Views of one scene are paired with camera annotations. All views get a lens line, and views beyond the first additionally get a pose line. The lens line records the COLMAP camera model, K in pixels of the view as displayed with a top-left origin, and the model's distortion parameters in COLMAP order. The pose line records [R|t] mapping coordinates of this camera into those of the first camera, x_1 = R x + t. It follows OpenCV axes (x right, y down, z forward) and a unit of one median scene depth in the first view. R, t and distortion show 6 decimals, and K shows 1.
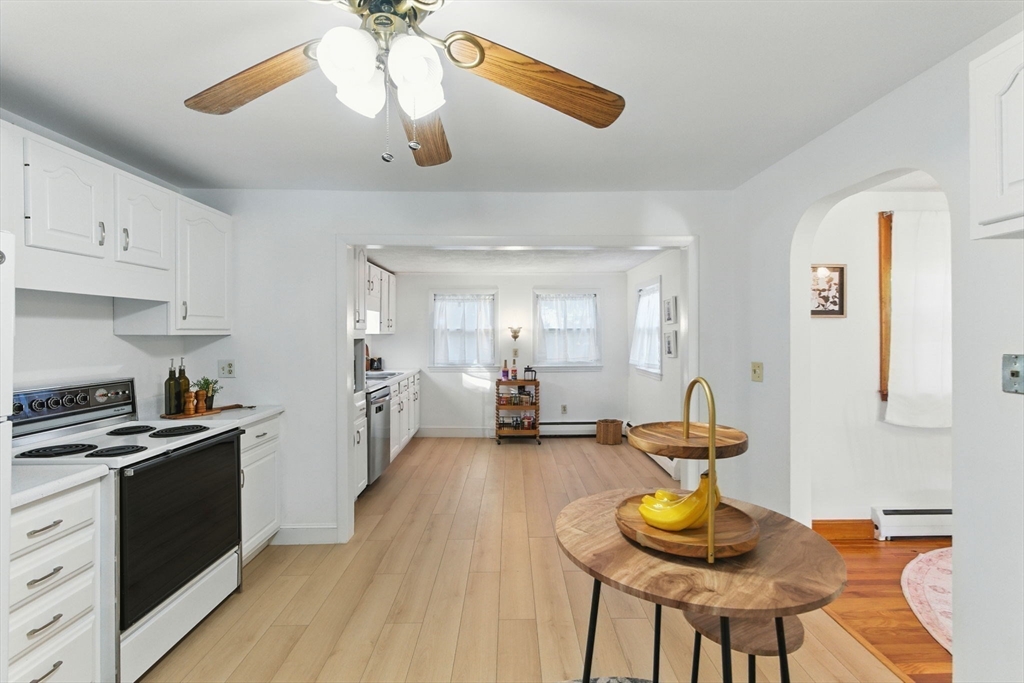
lens RADIAL K [[465.5, 0, 509.0], [0, 465.5, 335.6], [0, 0, 1]] dist [-0.003318, 0.002438]
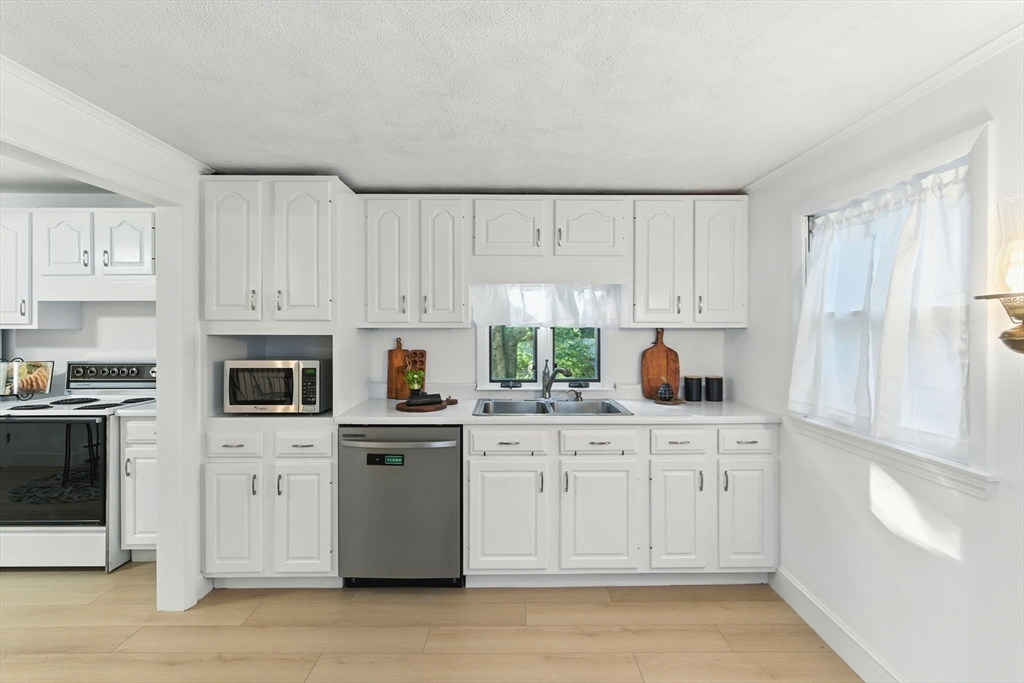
lens RADIAL K [[465.5, 0, 513.6], [0, 465.5, 328.5], [0, 0, 1]] dist [-0.003318, 0.002438]
pose [[0.005371, 0.000829, -0.999985, 0.208271], [-0.004625, 0.999989, 0.000804, -0.002553], [0.999975, 0.004620, 0.005375, 0.832668]]
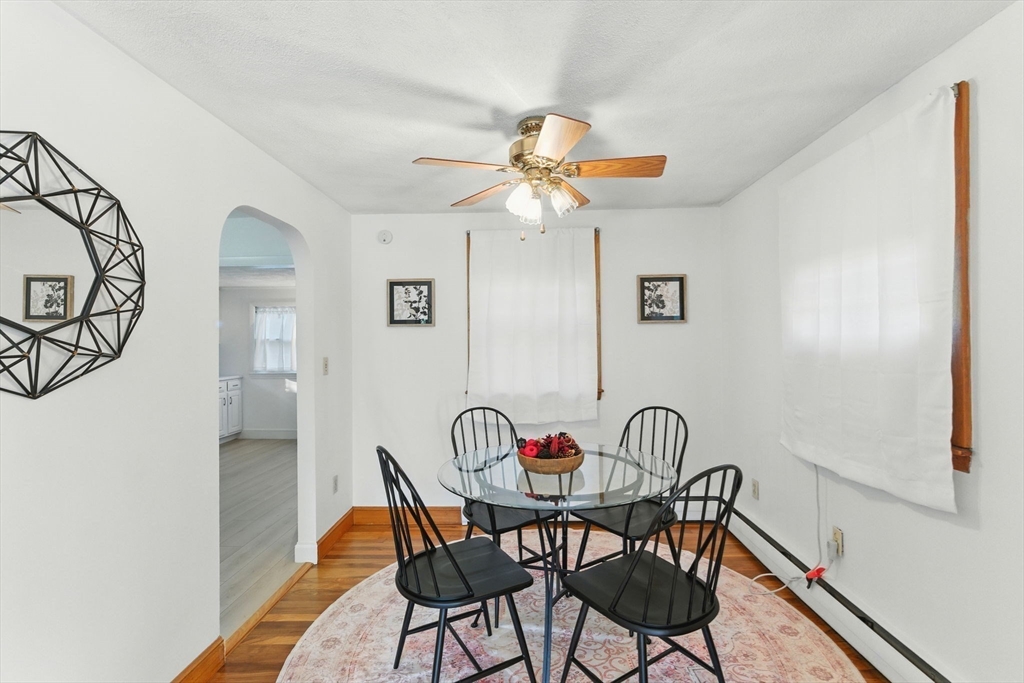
lens RADIAL K [[465.5, 0, 513.3], [0, 465.5, 342.1], [0, 0, 1]] dist [-0.003318, 0.002438]
pose [[0.999216, -0.007506, -0.038862, 0.516846], [0.007277, 0.999955, -0.006019, 0.004330], [0.038905, 0.005732, 0.999226, -0.062450]]
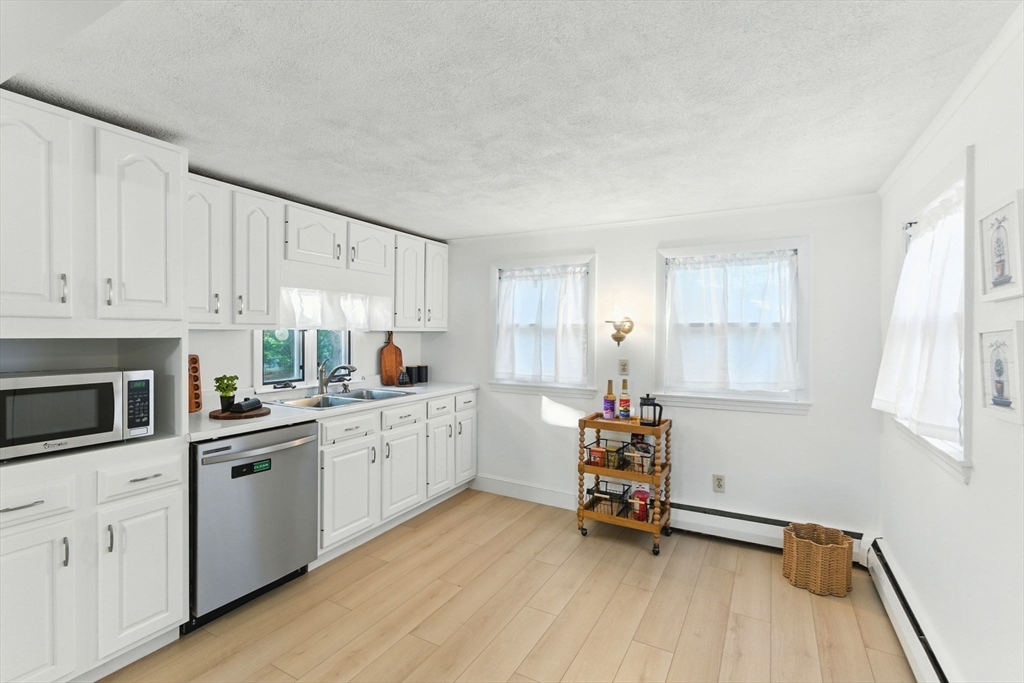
lens RADIAL K [[465.5, 0, 512.5], [0, 465.5, 336.6], [0, 0, 1]] dist [-0.003318, 0.002438]
pose [[0.875160, 0.011766, -0.483690, 0.176506], [-0.010284, 0.999931, 0.005717, -0.001085], [0.483724, -0.000029, 0.875220, 0.486946]]
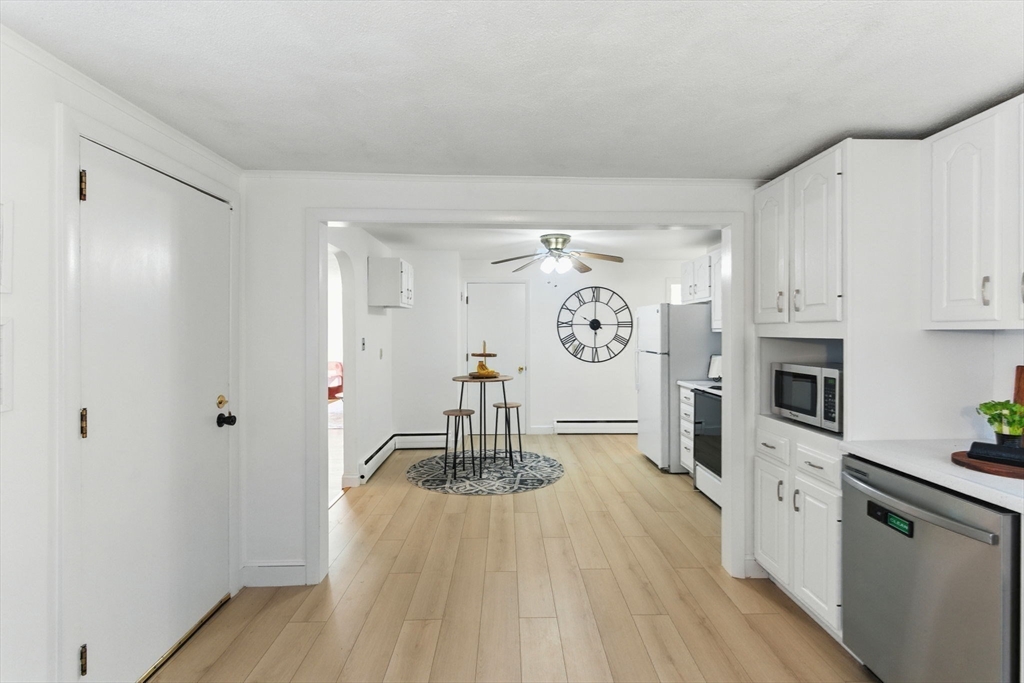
lens RADIAL K [[465.5, 0, 527.4], [0, 465.5, 336.7], [0, 0, 1]] dist [-0.003318, 0.002438]
pose [[-0.998921, 0.001259, -0.046434, 0.033122], [0.000616, 0.999904, 0.013858, -0.001970], [0.046447, 0.013815, -0.998825, 0.996446]]
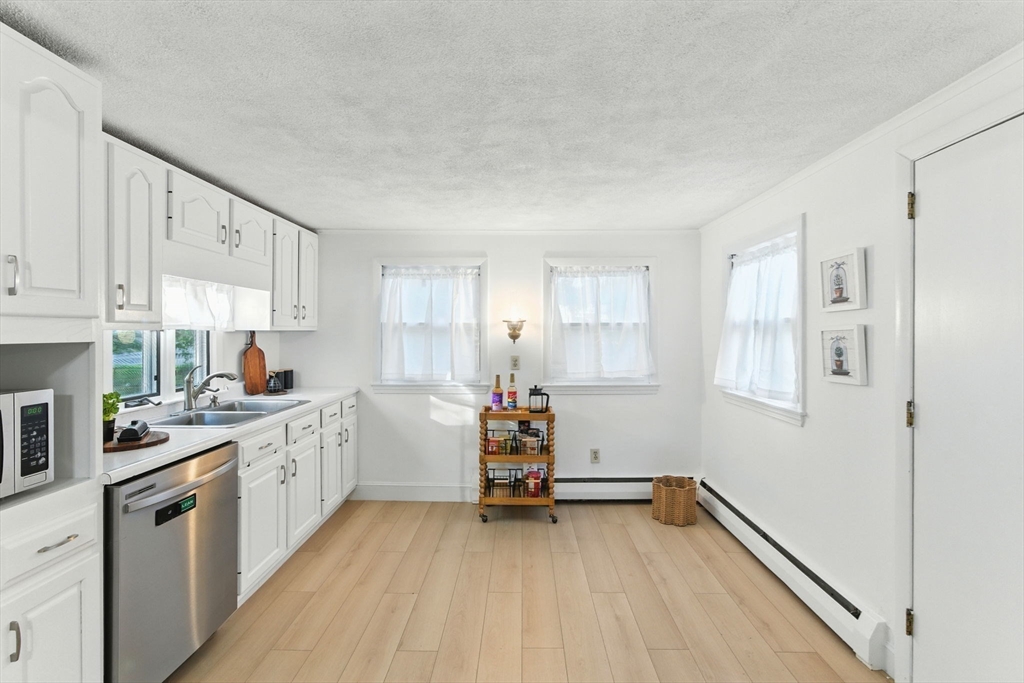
lens RADIAL K [[465.5, 0, 514.3], [0, 465.5, 333.0], [0, 0, 1]] dist [-0.003318, 0.002438]
pose [[0.999936, 0.003893, -0.010643, 0.020616], [-0.003899, 0.999992, -0.000566, -0.001227], [0.010641, 0.000607, 0.999943, 0.422195]]
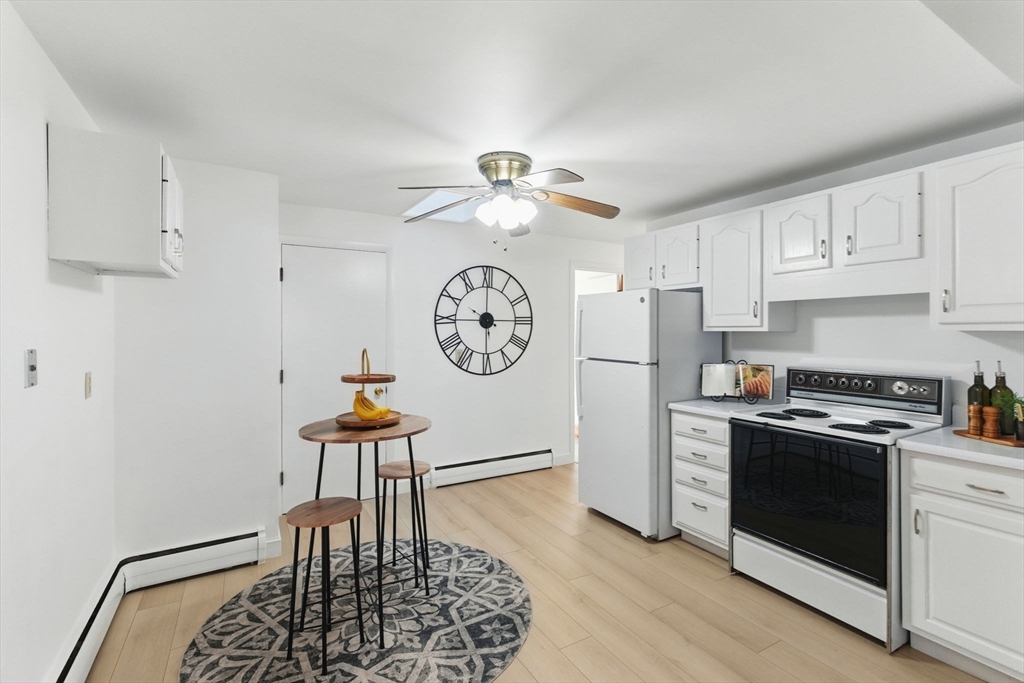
lens RADIAL K [[465.5, 0, 521.4], [0, 465.5, 332.9], [0, 0, 1]] dist [-0.003318, 0.002438]
pose [[-0.859586, 0.003350, -0.510981, 0.161403], [-0.001371, 0.999960, 0.008863, -0.001580], [0.510990, 0.008319, -0.859546, 0.592728]]
